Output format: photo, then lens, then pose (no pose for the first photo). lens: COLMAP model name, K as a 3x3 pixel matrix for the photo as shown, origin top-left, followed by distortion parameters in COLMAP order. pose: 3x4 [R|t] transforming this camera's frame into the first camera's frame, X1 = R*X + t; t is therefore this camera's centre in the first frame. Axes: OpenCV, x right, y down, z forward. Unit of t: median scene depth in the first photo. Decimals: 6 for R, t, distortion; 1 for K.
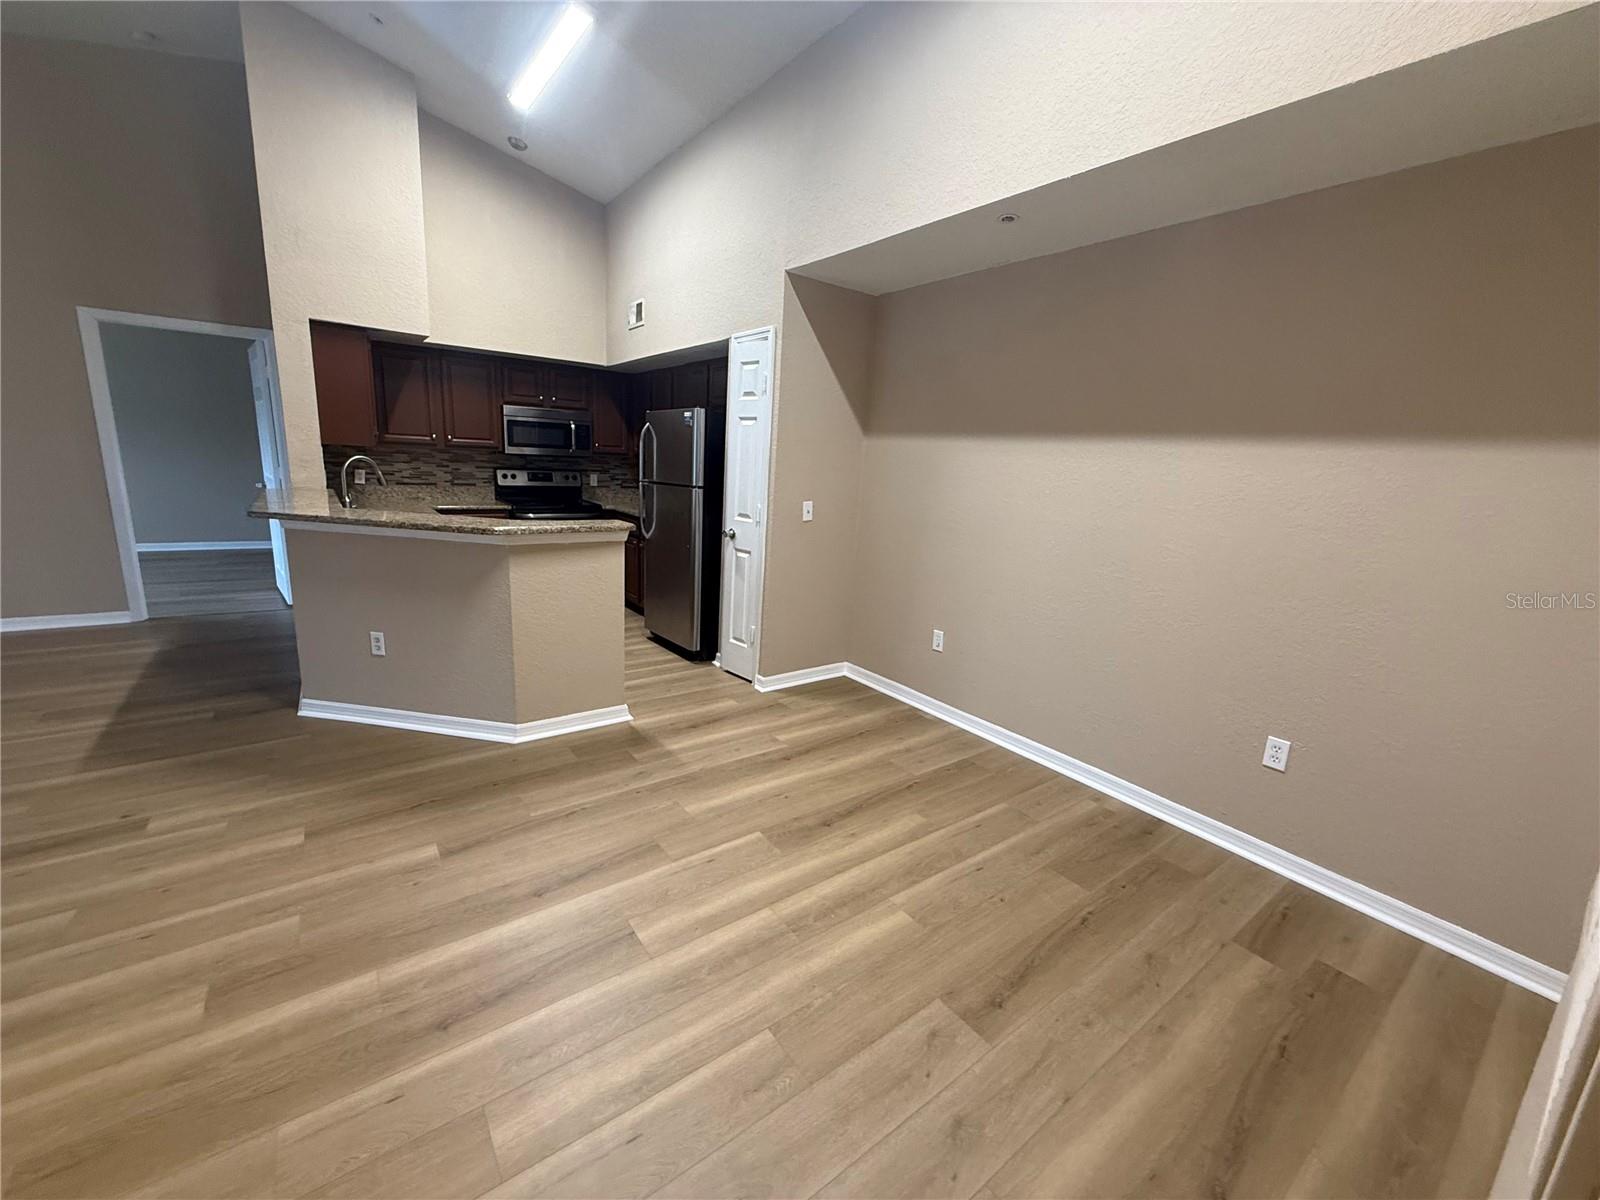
lens RADIAL K [[636.4, 0, 795.5], [0, 636.4, 600.5], [0, 0, 1]] dist [-0.000123, 0.000160]
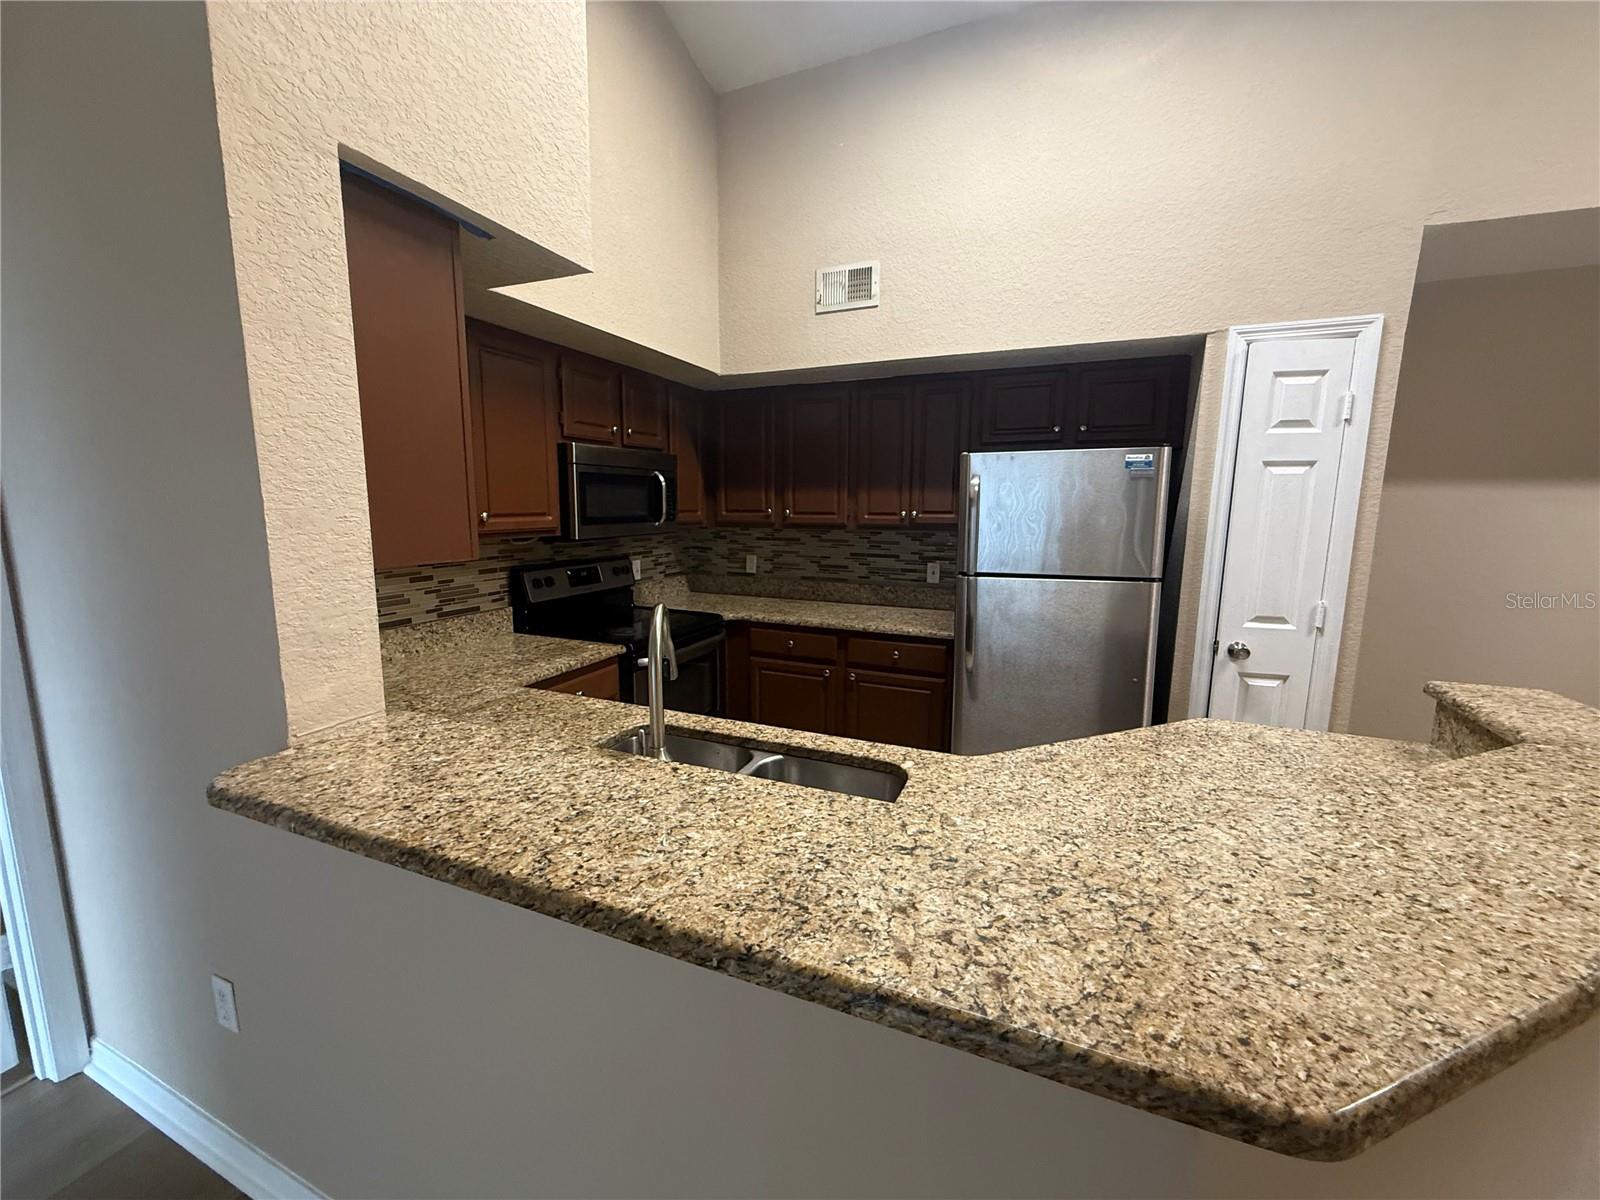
lens RADIAL K [[636.4, 0, 796.0], [0, 636.4, 598.2], [0, 0, 1]] dist [-0.000123, 0.000160]
pose [[0.860154, -0.123282, 0.494910, -0.859474], [0.150800, 0.988437, -0.015871, -0.236413], [-0.487231, 0.088284, 0.868799, 0.764648]]
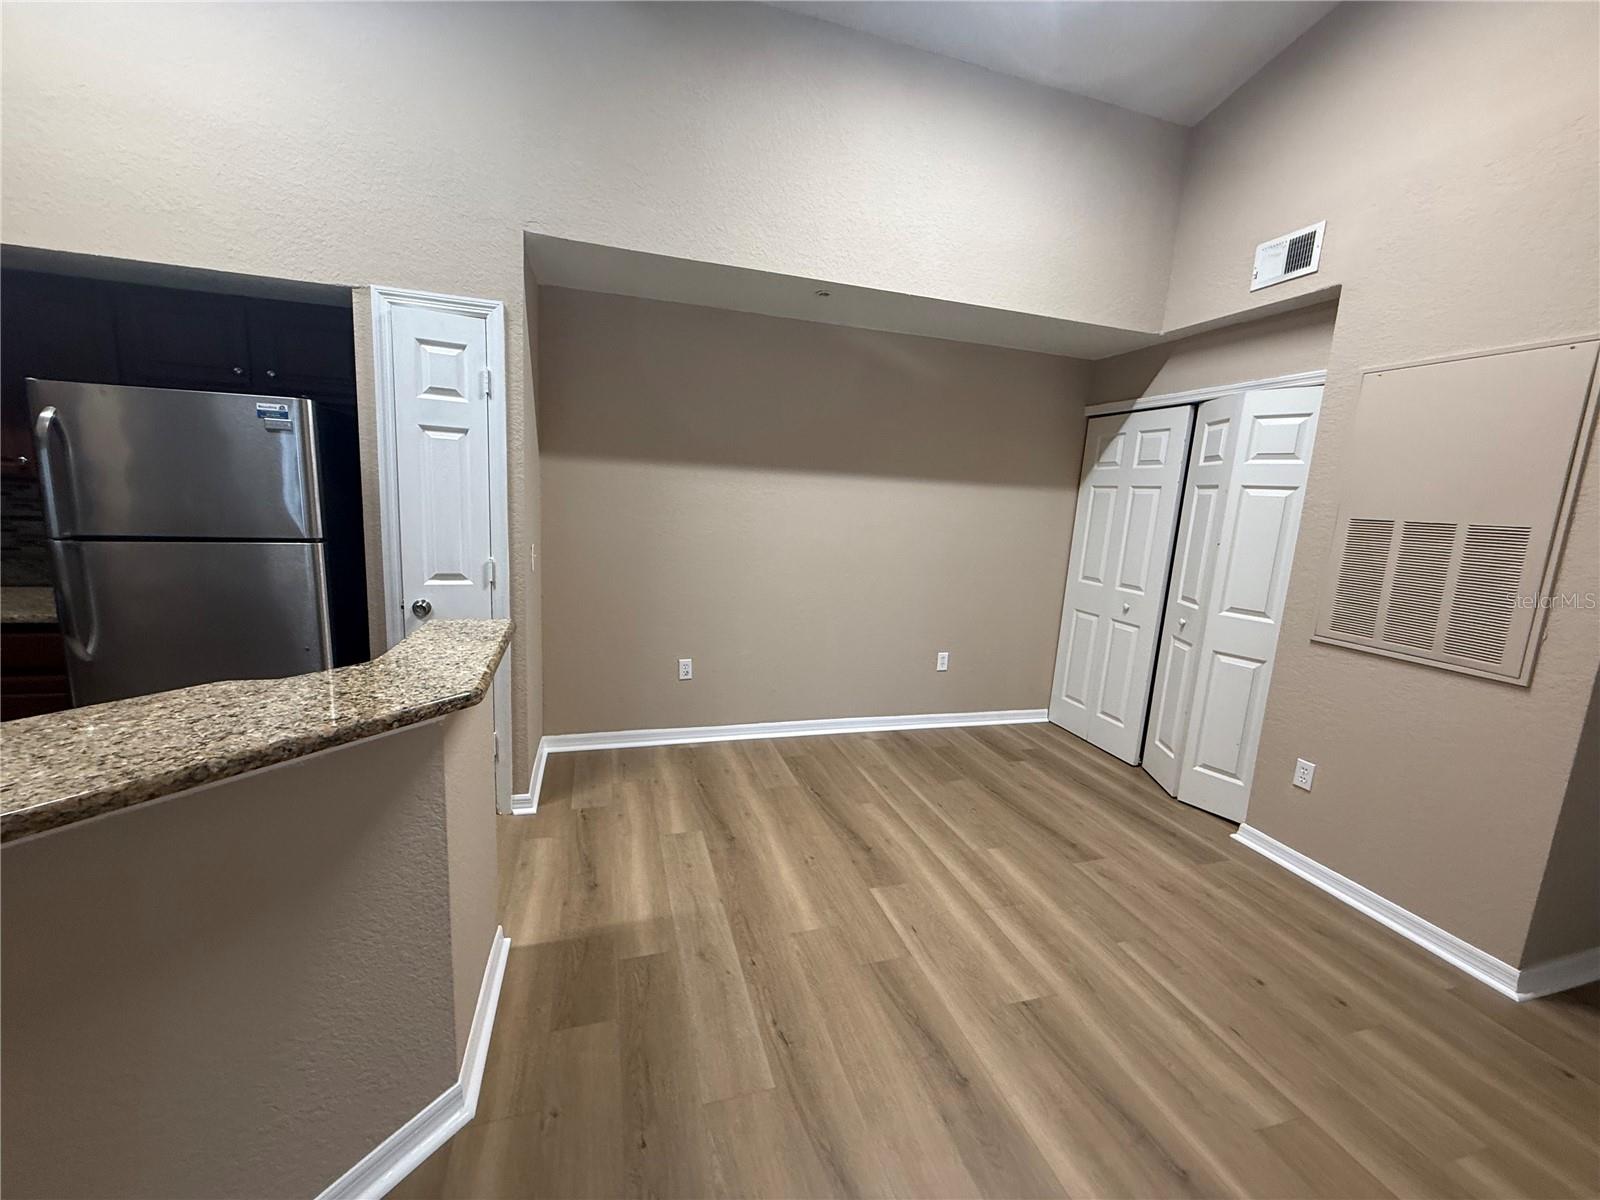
lens RADIAL K [[636.4, 0, 794.8], [0, 636.4, 599.1], [0, 0, 1]] dist [-0.000123, 0.000160]
pose [[0.339019, -0.189671, 0.921461, -0.630085], [0.170881, 0.975588, 0.137942, -0.155856], [-0.925130, 0.110695, 0.363154, 0.484833]]
